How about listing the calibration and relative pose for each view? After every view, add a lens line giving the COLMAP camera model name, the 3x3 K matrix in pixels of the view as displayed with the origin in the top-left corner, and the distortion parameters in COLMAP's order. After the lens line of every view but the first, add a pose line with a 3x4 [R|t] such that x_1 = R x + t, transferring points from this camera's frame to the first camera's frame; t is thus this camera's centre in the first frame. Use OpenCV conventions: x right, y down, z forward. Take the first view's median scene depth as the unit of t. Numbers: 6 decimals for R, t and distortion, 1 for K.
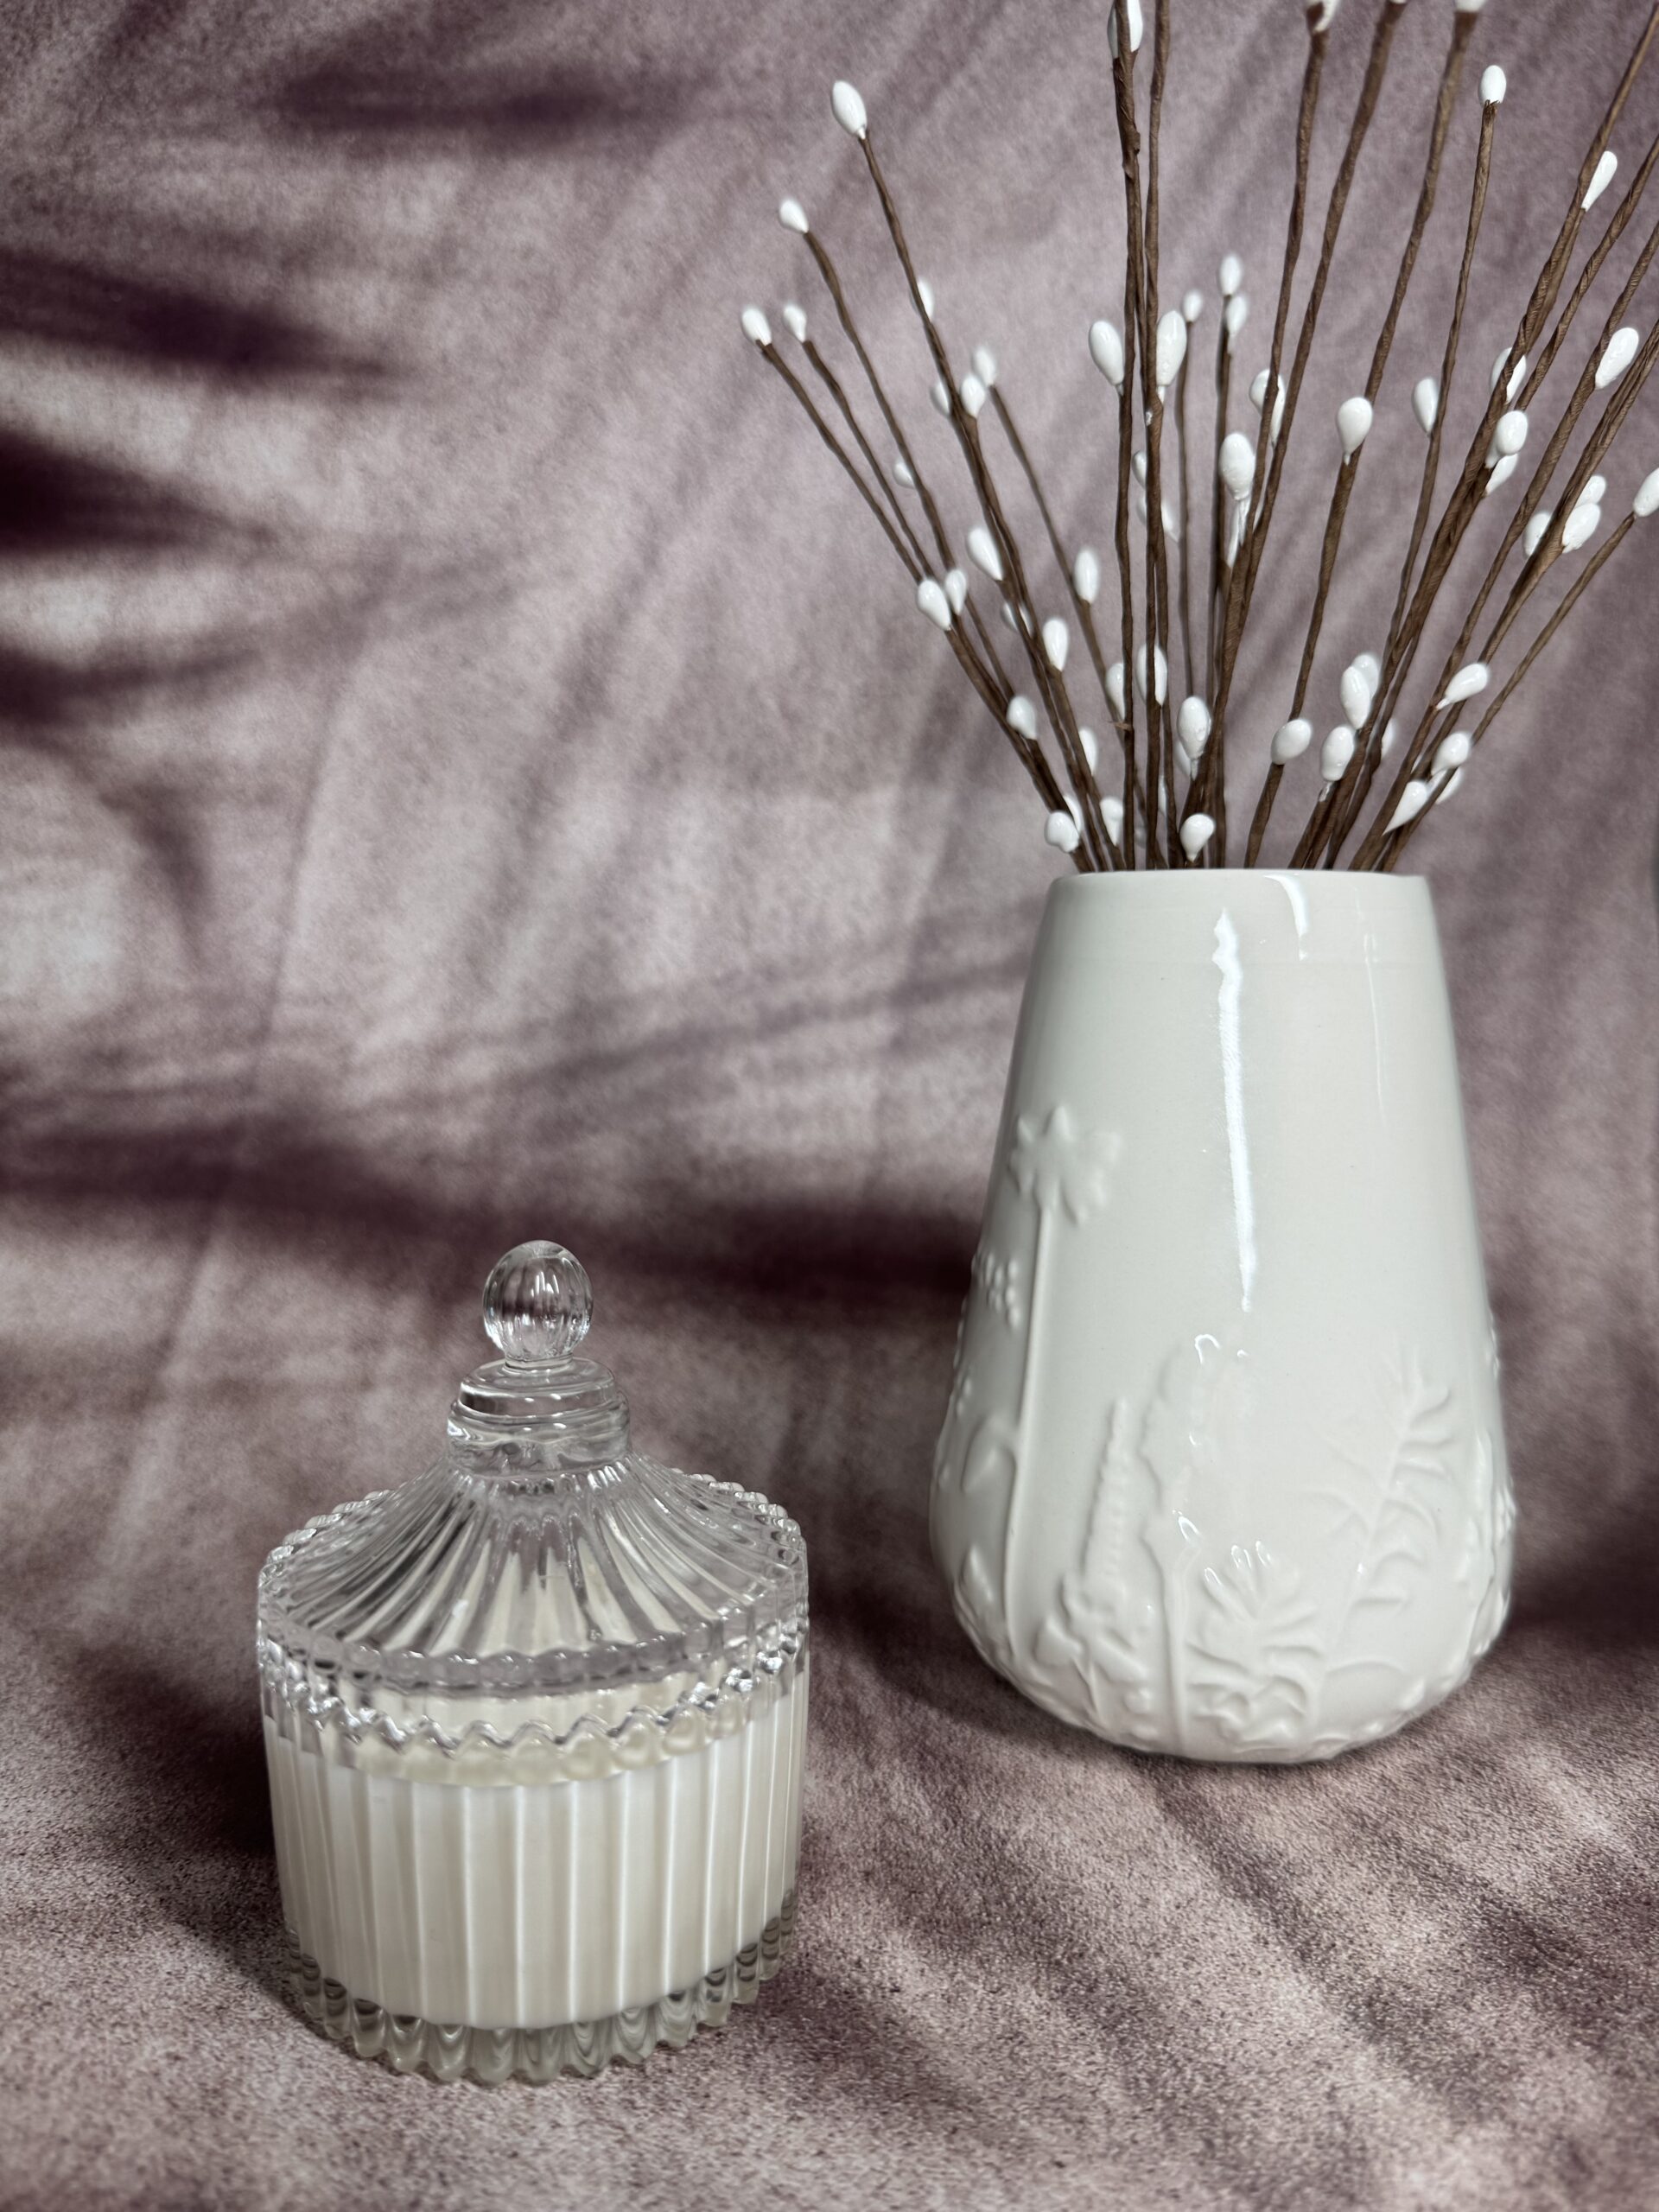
lens RADIAL K [[1648.8, 0, 831.7], [0, 1648.8, 1103.0], [0, 0, 1]] dist [-0.041821, 0.012262]
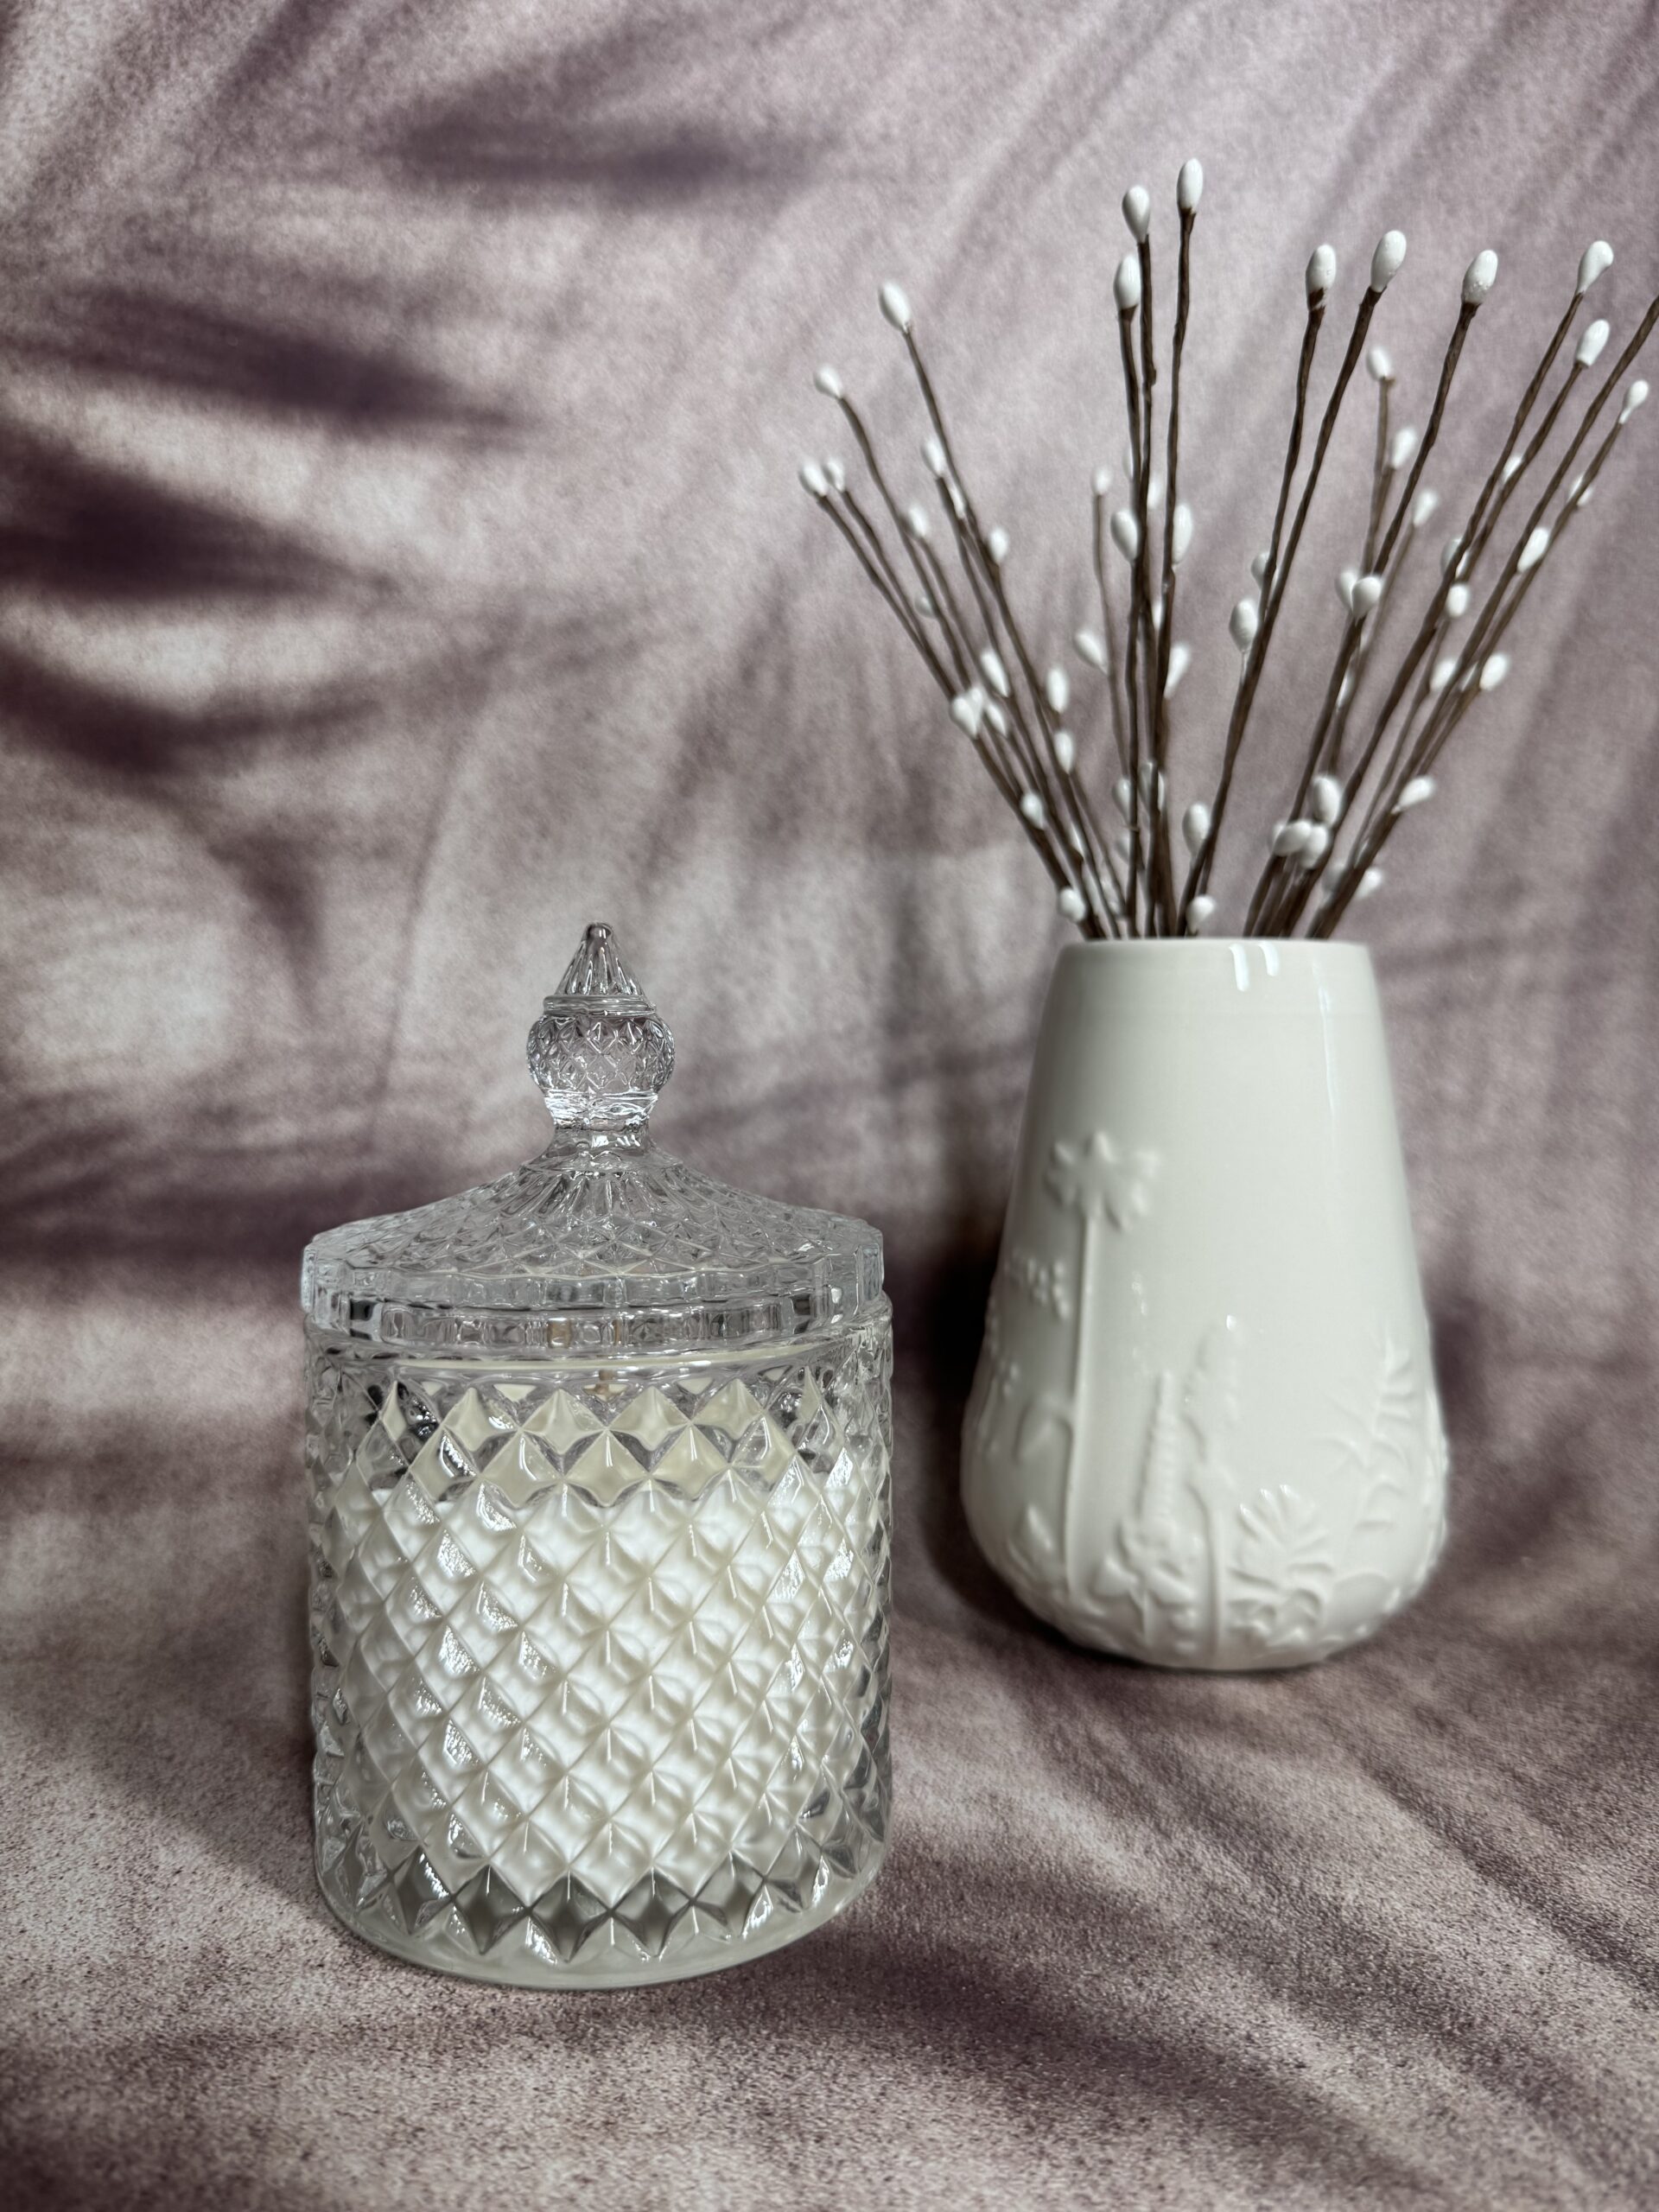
lens RADIAL K [[1643.3, 0, 829.5], [0, 1643.3, 1106.0], [0, 0, 1]] dist [-0.033833, 0.004656]
pose [[0.998626, -0.004178, 0.052239, -0.133497], [0.005861, 0.999467, -0.032107, -0.000383], [-0.052077, 0.032369, 0.998118, 0.014351]]
